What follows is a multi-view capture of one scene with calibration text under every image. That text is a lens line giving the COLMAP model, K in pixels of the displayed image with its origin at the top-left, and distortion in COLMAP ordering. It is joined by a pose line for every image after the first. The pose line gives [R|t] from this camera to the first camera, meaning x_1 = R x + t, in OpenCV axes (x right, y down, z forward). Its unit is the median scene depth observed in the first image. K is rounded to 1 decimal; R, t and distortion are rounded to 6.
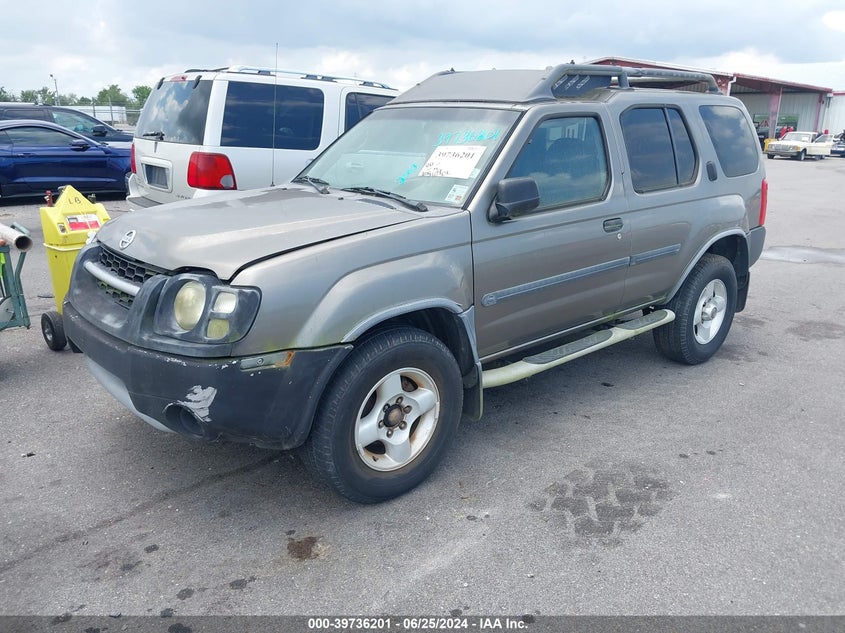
lens RADIAL K [[727.9, 0, 428.7], [0, 727.9, 318.1], [0, 0, 1]] dist [-0.041076, -0.004065]
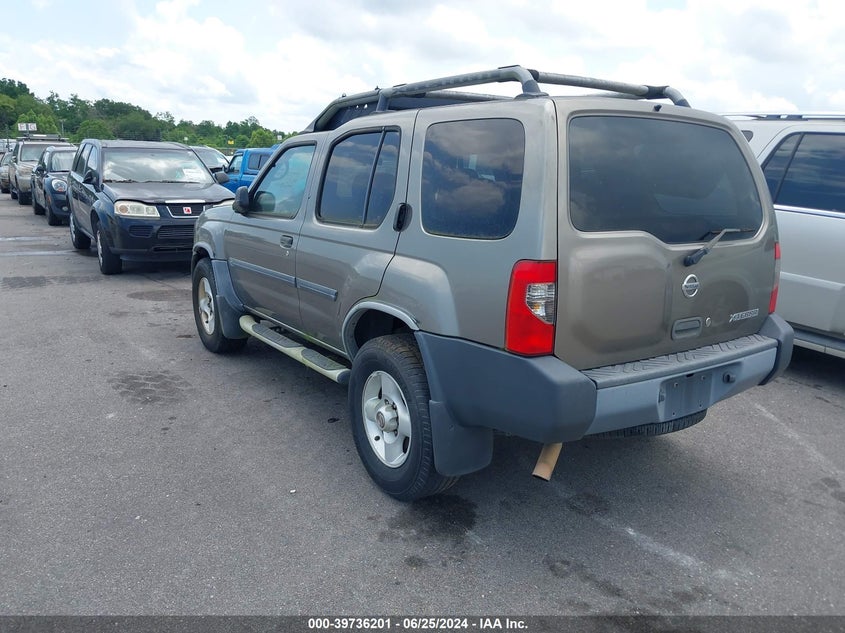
lens RADIAL K [[727.9, 0, 421.2], [0, 727.9, 315.6], [0, 0, 1]] dist [-0.041076, -0.004065]
pose [[-0.191925, 0.181726, -0.964438, 1.483904], [-0.296618, 0.926008, 0.233512, -0.390768], [0.935512, 0.330886, -0.123821, 1.567758]]
